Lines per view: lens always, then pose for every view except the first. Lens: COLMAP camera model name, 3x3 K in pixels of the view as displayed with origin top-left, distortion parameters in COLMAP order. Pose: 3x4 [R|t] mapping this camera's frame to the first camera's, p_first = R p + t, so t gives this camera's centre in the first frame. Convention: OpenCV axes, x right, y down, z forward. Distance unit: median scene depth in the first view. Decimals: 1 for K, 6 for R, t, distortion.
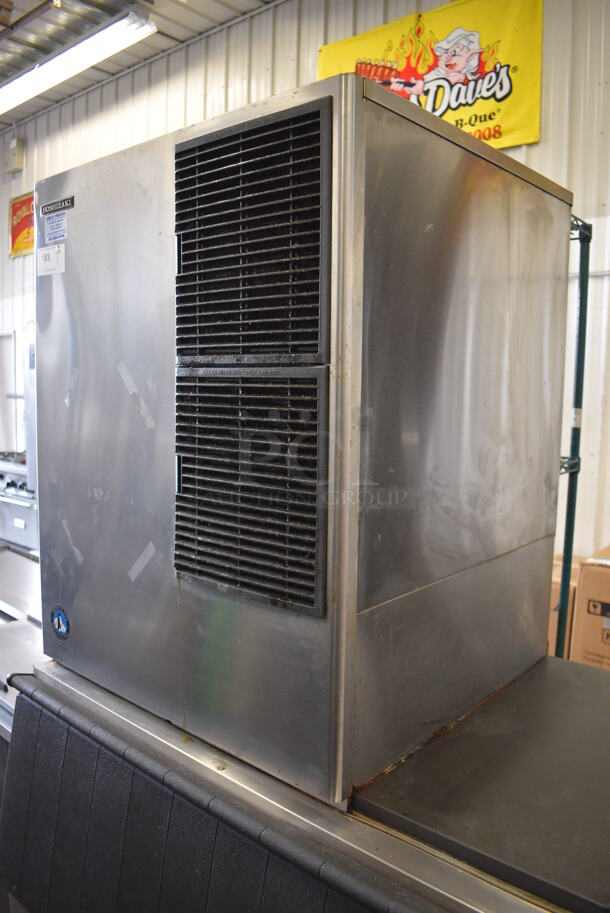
lens RADIAL K [[704.3, 0, 305.0], [0, 704.3, 456.5], [0, 0, 1]] dist [-0.098274, 0.013867]
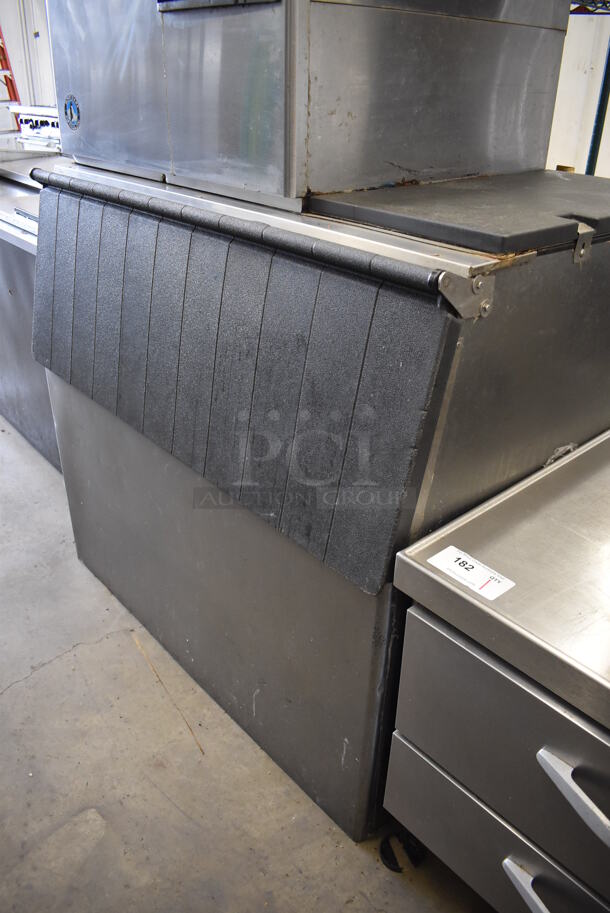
lens RADIAL K [[704.3, 0, 305.0], [0, 704.3, 456.5], [0, 0, 1]] dist [-0.098274, 0.013867]
pose [[0.992291, 0.068088, -0.103555, 0.192985], [-0.021551, 0.917634, 0.396842, 0.403278], [0.122045, -0.391550, 0.912027, -0.153182]]
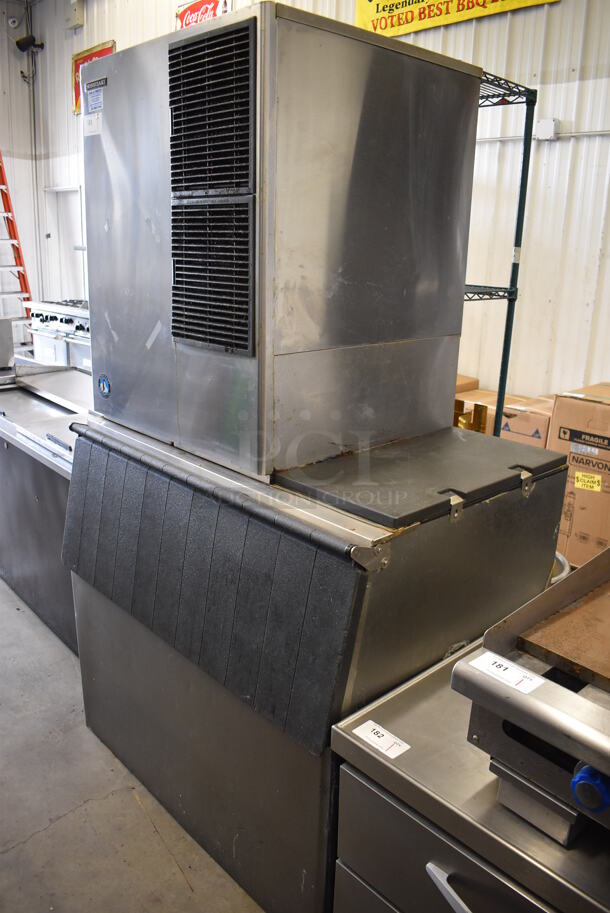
lens RADIAL K [[704.3, 0, 305.0], [0, 704.3, 456.5], [0, 0, 1]] dist [-0.098274, 0.013867]
pose [[0.994851, 0.042663, -0.091927, 0.271383], [-0.024564, 0.981537, 0.189688, 0.130122], [0.098322, -0.186453, 0.977532, -0.549590]]
